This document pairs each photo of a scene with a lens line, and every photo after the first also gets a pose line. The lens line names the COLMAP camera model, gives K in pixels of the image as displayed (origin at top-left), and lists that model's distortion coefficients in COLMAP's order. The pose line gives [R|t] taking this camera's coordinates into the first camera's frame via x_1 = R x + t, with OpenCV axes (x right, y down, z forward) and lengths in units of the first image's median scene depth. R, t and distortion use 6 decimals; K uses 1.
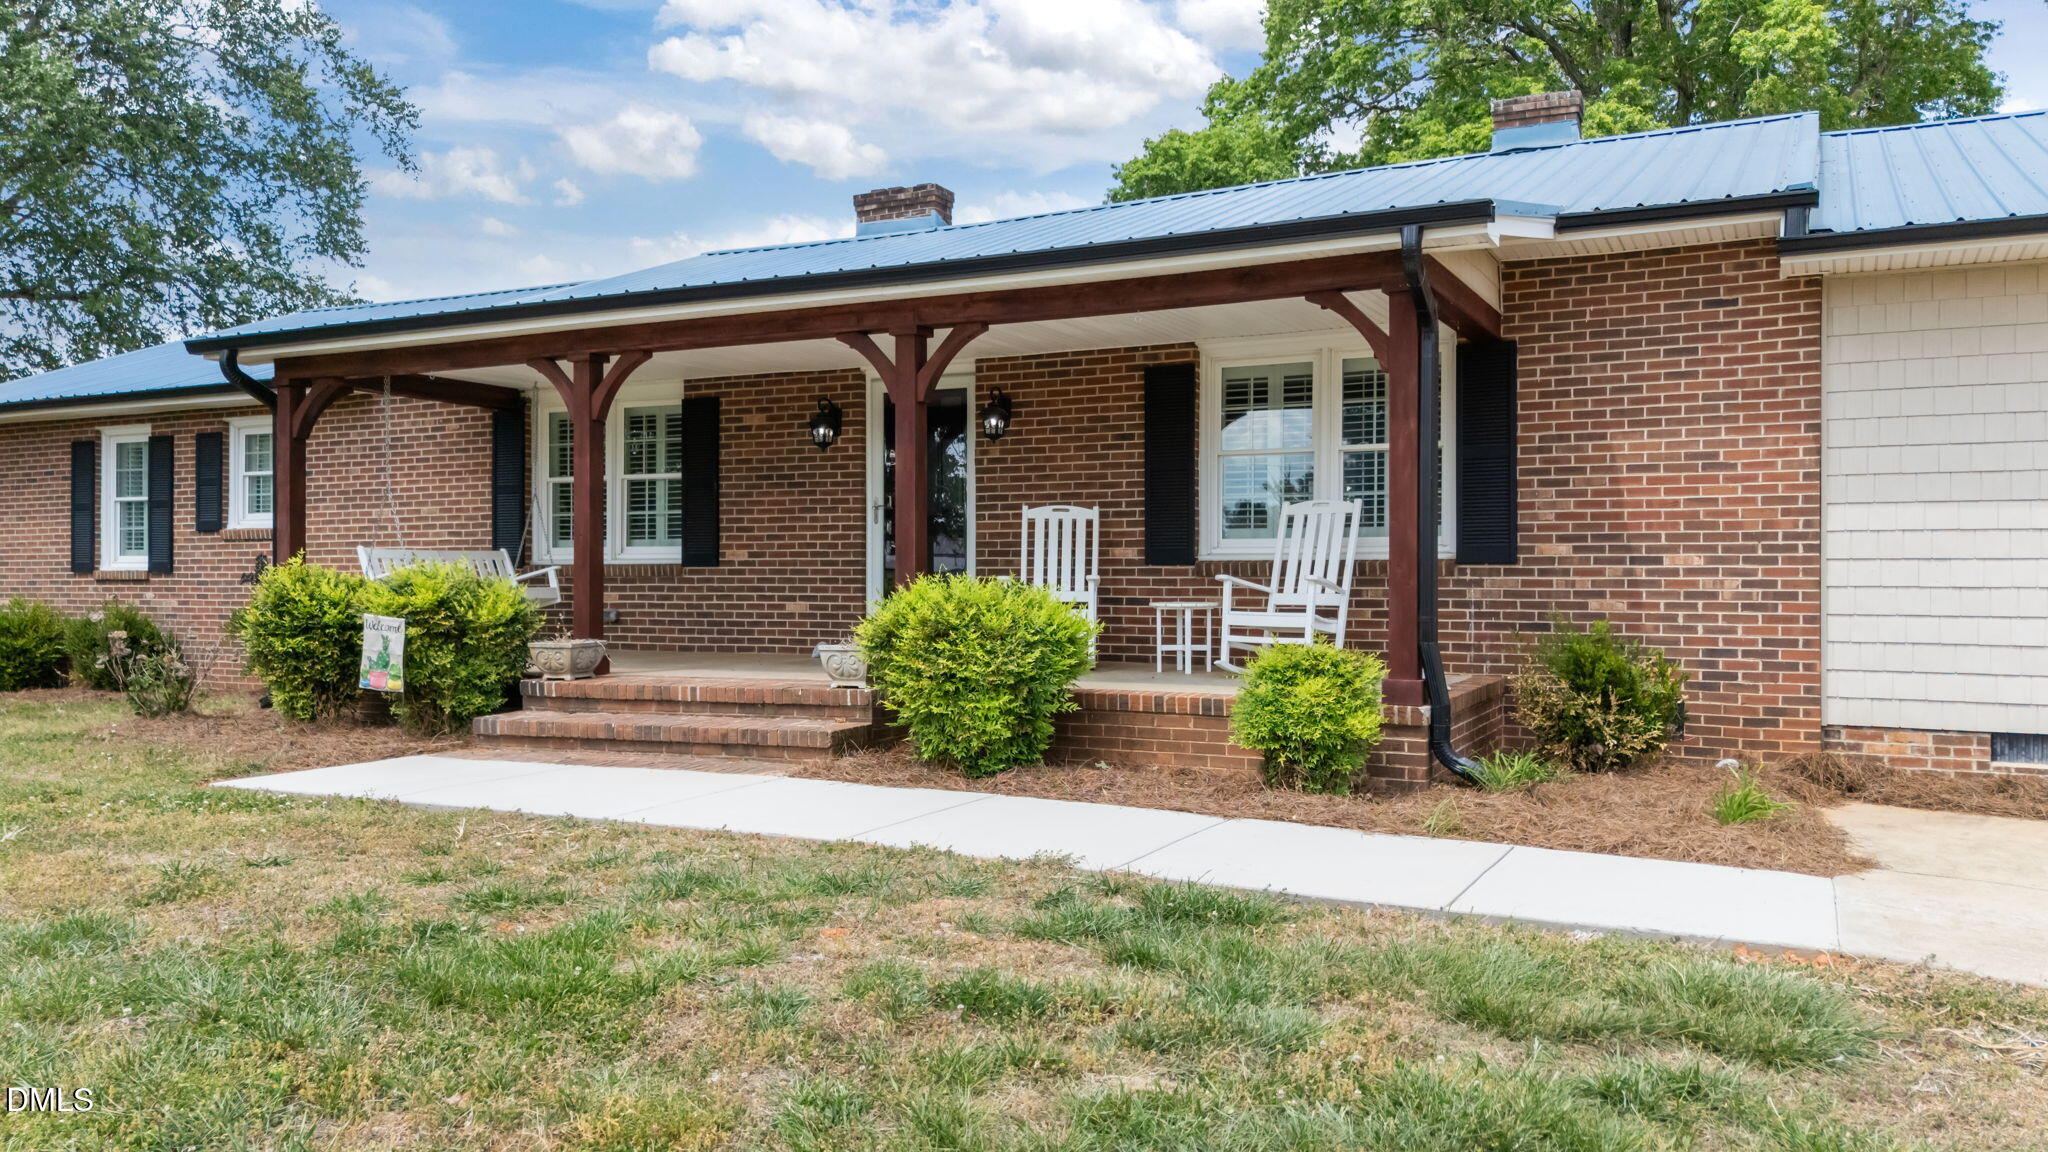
lens RADIAL K [[1510.9, 0, 1024.0], [0, 1510.9, 576.0], [0, 0, 1]] dist [0.072056, -0.075169]
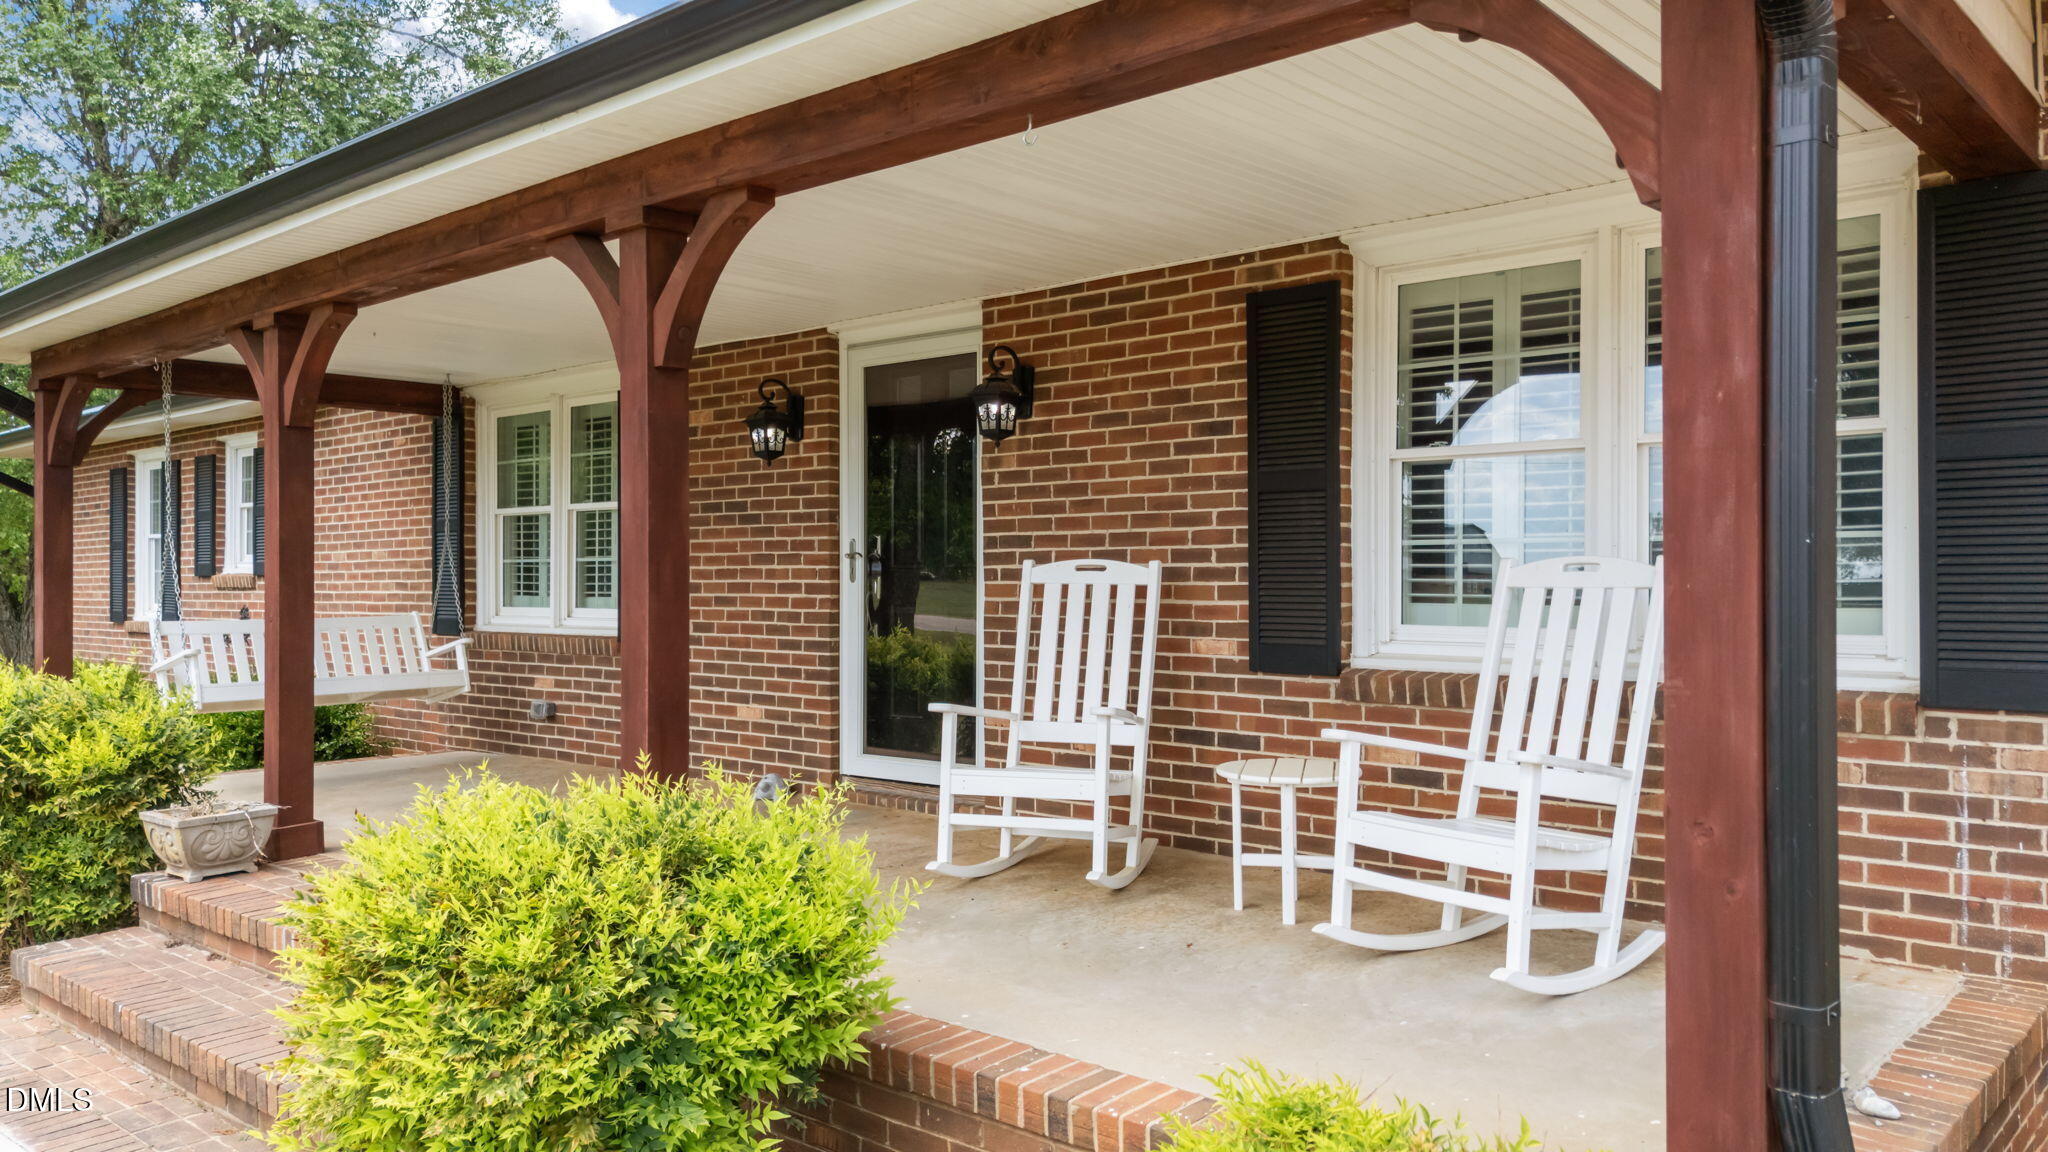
lens RADIAL K [[1510.9, 0, 1024.0], [0, 1510.9, 576.0], [0, 0, 1]] dist [0.072056, -0.075169]
pose [[0.965977, -0.003588, -0.258603, 0.139073], [0.003932, 0.999992, 0.000814, -0.041059], [0.258598, -0.001803, 0.965983, 0.471921]]
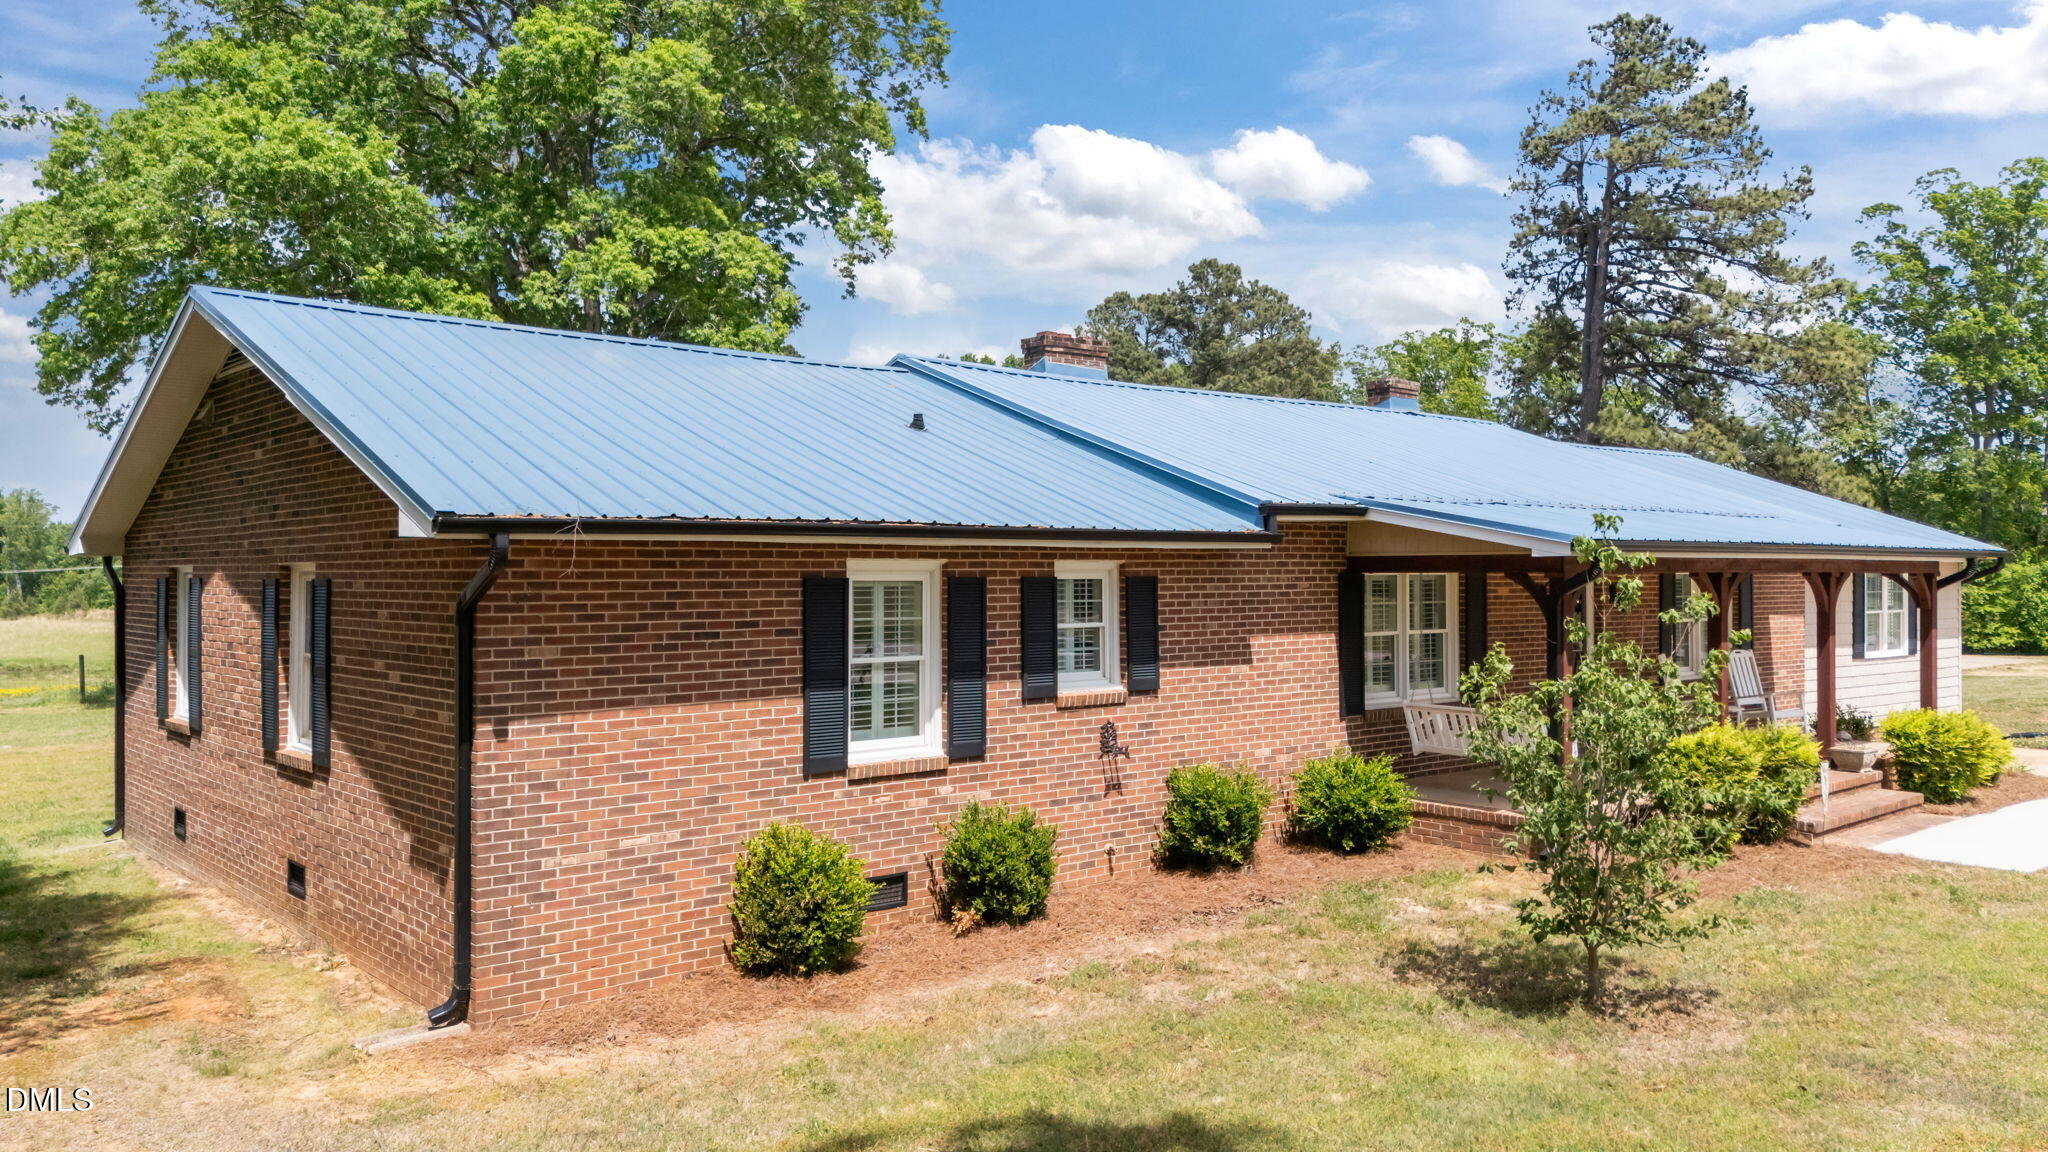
lens RADIAL K [[1510.9, 0, 1024.0], [0, 1510.9, 576.0], [0, 0, 1]] dist [0.072056, -0.075169]
pose [[0.373694, 0.002090, 0.927550, -1.822732], [0.008254, 0.999950, -0.005578, -0.128264], [-0.927515, 0.009740, 0.373659, 1.013322]]
